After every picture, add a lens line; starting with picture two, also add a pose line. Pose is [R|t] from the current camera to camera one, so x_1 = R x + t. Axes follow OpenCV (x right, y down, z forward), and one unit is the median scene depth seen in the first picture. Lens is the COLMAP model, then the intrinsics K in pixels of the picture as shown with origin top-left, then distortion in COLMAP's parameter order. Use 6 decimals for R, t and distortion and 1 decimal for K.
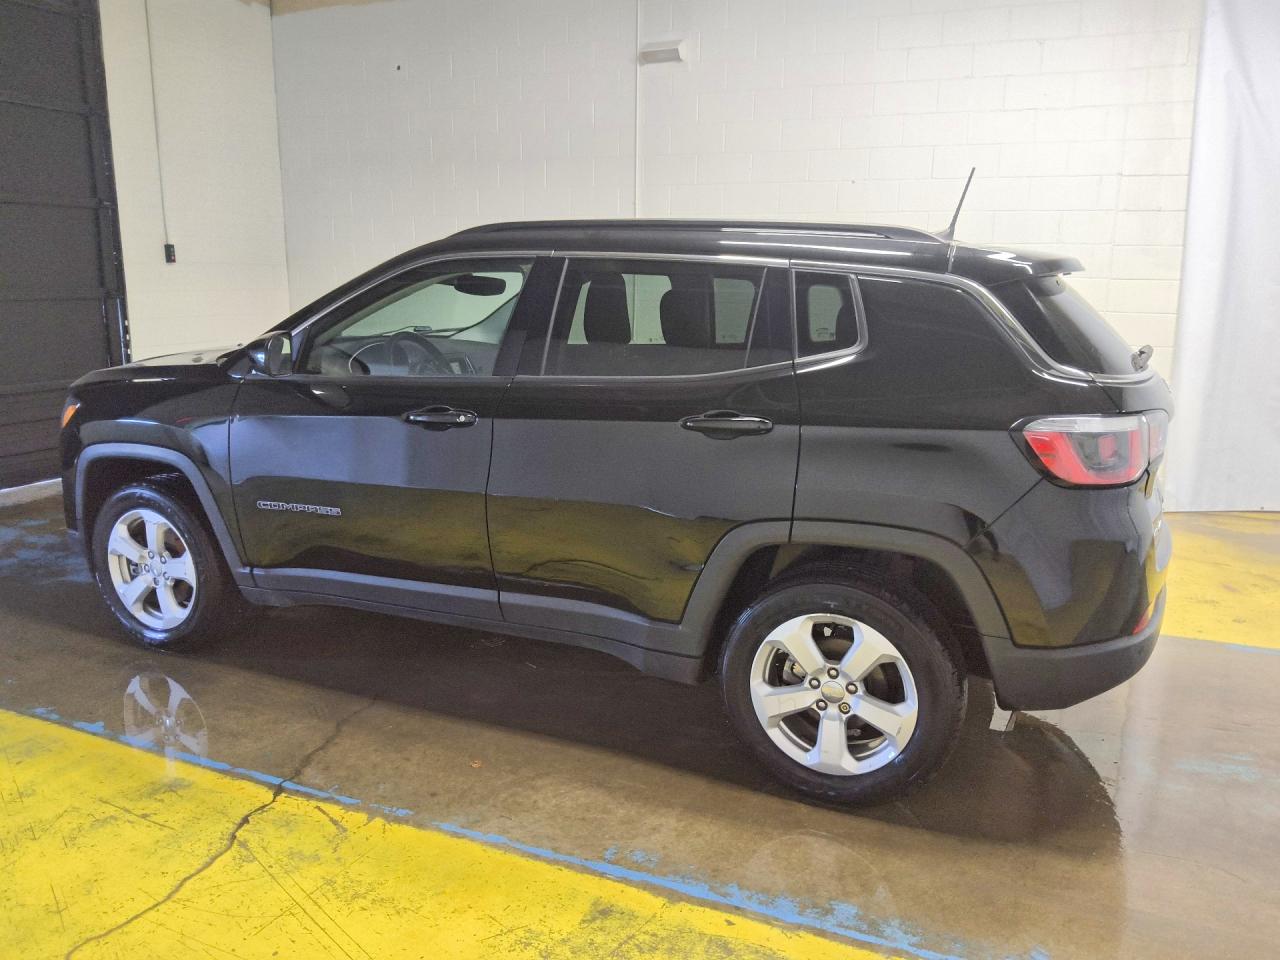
lens RADIAL K [[947.3, 0, 647.0], [0, 947.3, 481.1], [0, 0, 1]] dist [0.044729, -0.092447]
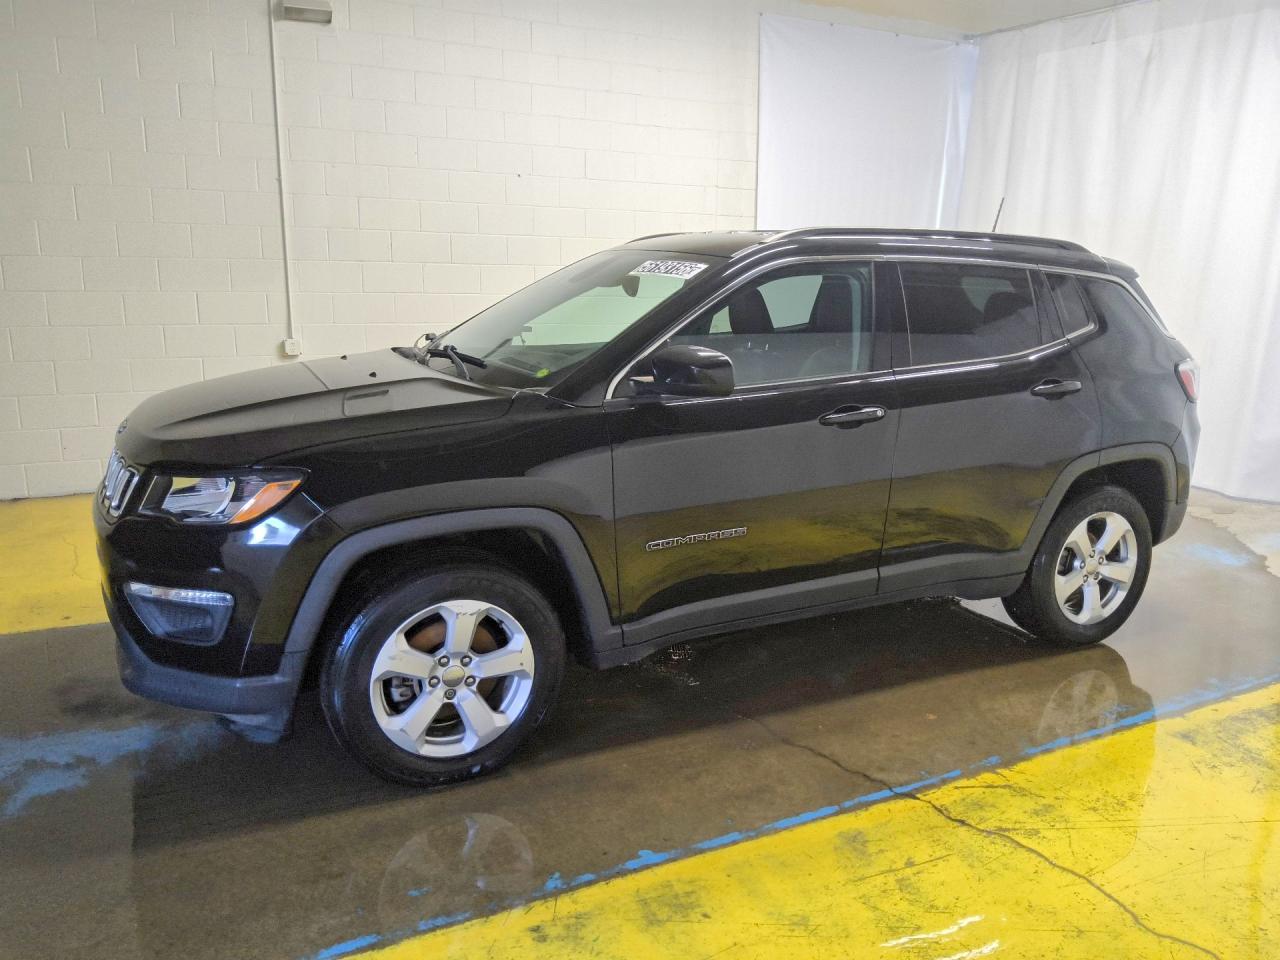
lens RADIAL K [[947.3, 0, 647.0], [0, 947.3, 481.1], [0, 0, 1]] dist [0.044729, -0.092447]
pose [[0.655867, -0.169446, 0.735613, -1.194417], [0.153041, 0.984092, 0.090231, -0.130243], [-0.739200, 0.053399, 0.671365, 0.485912]]
